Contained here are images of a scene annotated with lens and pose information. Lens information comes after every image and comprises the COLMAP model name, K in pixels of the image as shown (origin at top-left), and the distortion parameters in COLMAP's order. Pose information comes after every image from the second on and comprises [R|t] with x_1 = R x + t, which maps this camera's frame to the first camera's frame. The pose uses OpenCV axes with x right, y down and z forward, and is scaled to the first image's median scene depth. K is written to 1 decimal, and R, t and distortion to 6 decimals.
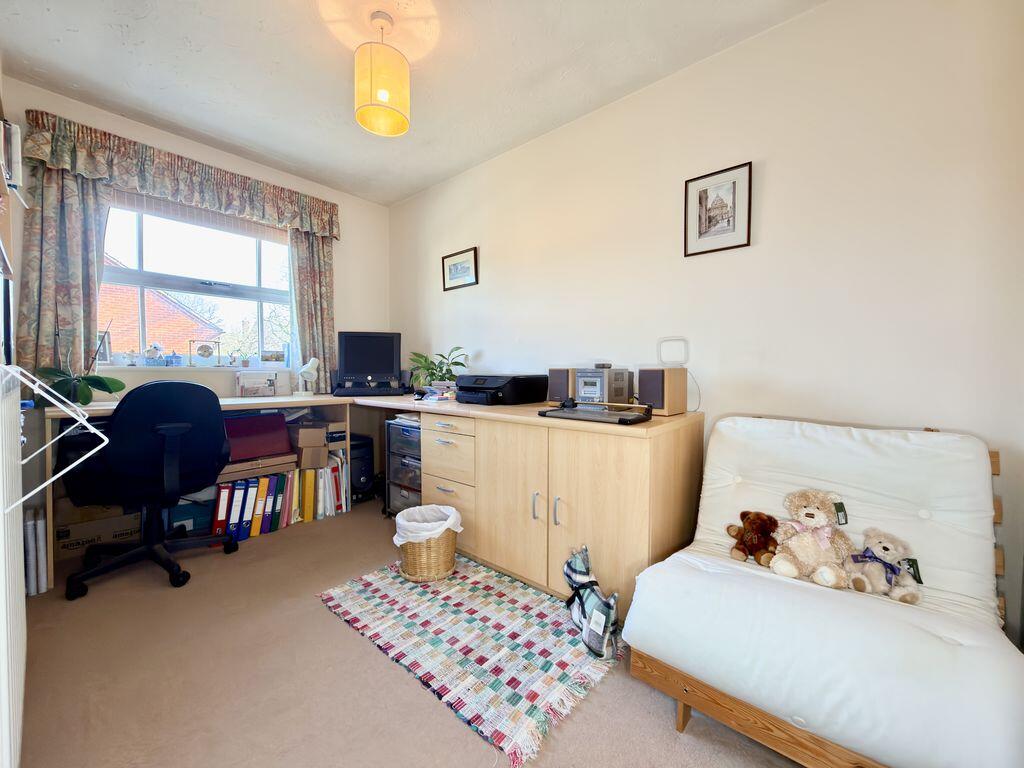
lens RADIAL K [[413.7, 0, 517.0], [0, 413.7, 382.2], [0, 0, 1]] dist [0.000674, 0.000222]
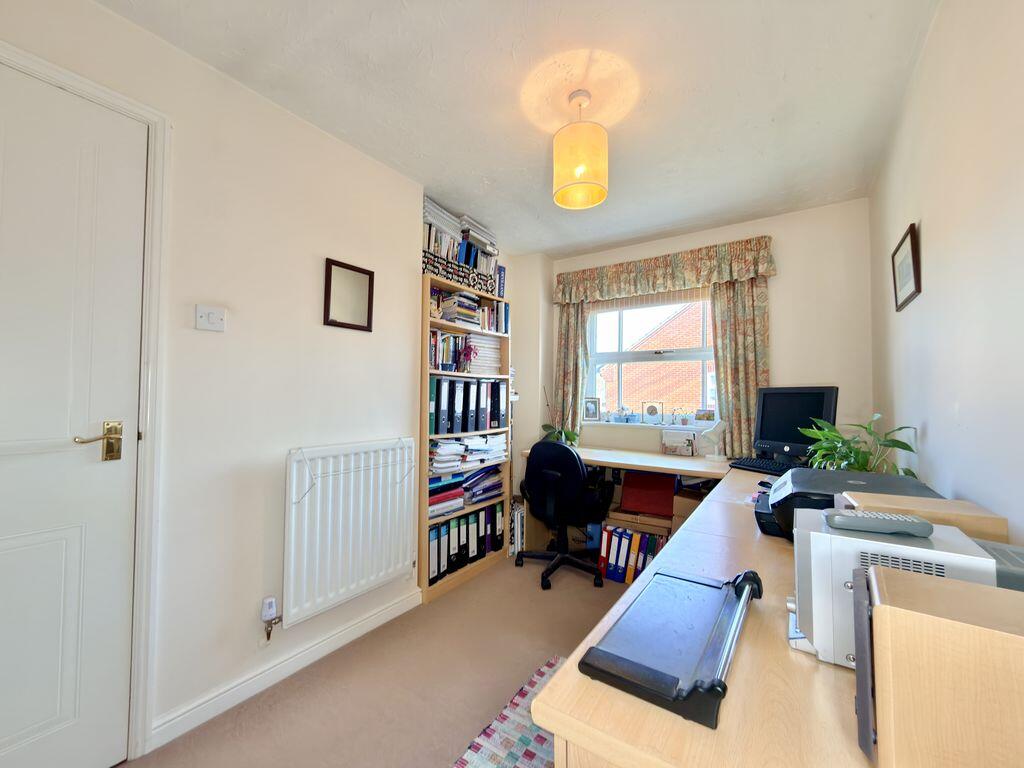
lens RADIAL K [[413.7, 0, 517.8], [0, 413.7, 381.0], [0, 0, 1]] dist [0.000674, 0.000222]
pose [[0.097034, -0.037775, -0.994564, 0.411756], [-0.029301, 0.998738, -0.040792, -0.104345], [0.994850, 0.033100, 0.095805, 0.523210]]
